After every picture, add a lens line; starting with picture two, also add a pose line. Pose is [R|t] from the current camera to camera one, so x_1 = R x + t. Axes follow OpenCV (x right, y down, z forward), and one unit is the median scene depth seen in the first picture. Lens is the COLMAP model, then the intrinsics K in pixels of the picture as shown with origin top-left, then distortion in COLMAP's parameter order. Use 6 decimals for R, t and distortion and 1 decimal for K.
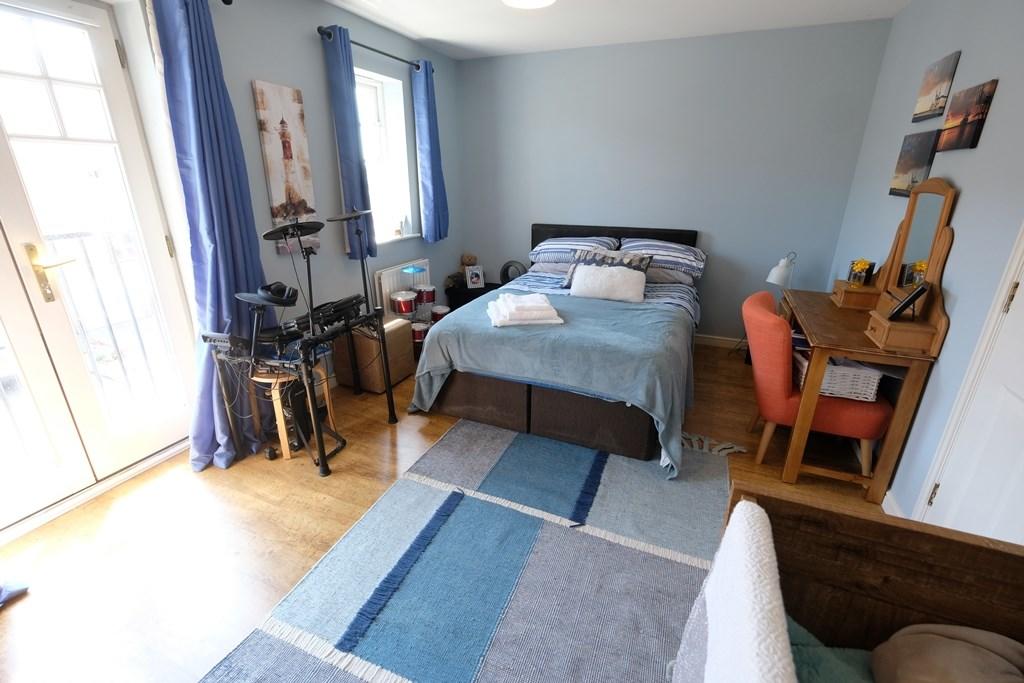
lens RADIAL K [[445.1, 0, 510.7], [0, 445.1, 338.8], [0, 0, 1]] dist [-0.002178, 0.000228]
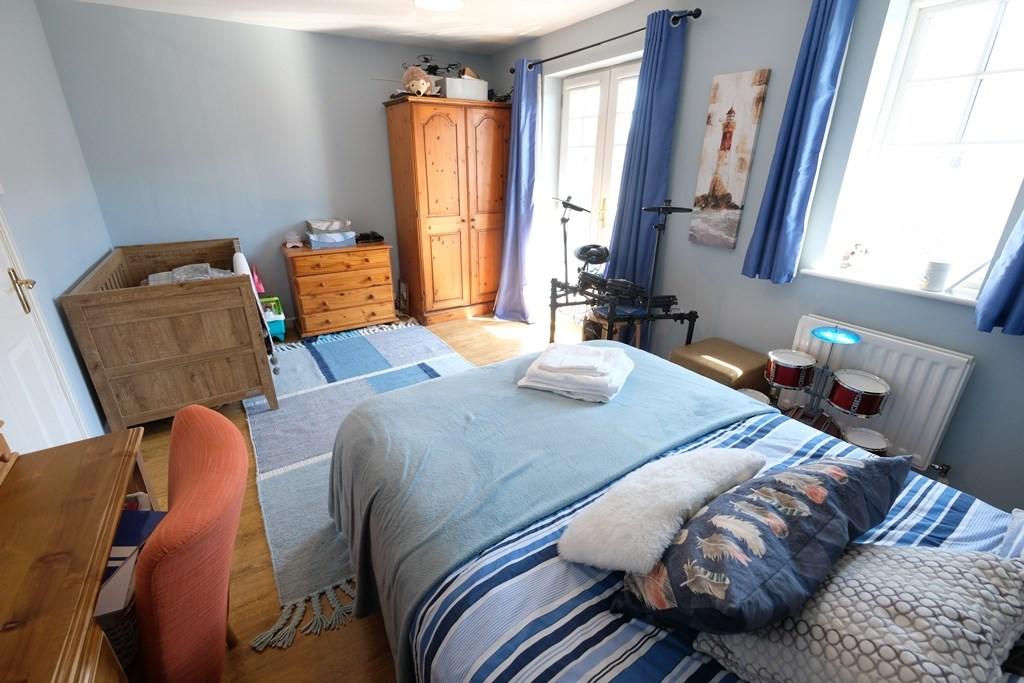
lens RADIAL K [[445.1, 0, 512.2], [0, 445.1, 336.1], [0, 0, 1]] dist [-0.002178, 0.000228]
pose [[-0.569465, 0.302007, -0.764526, 0.620106], [-0.292723, 0.794590, 0.531921, -0.457610], [0.768129, 0.526706, -0.364087, 1.198528]]
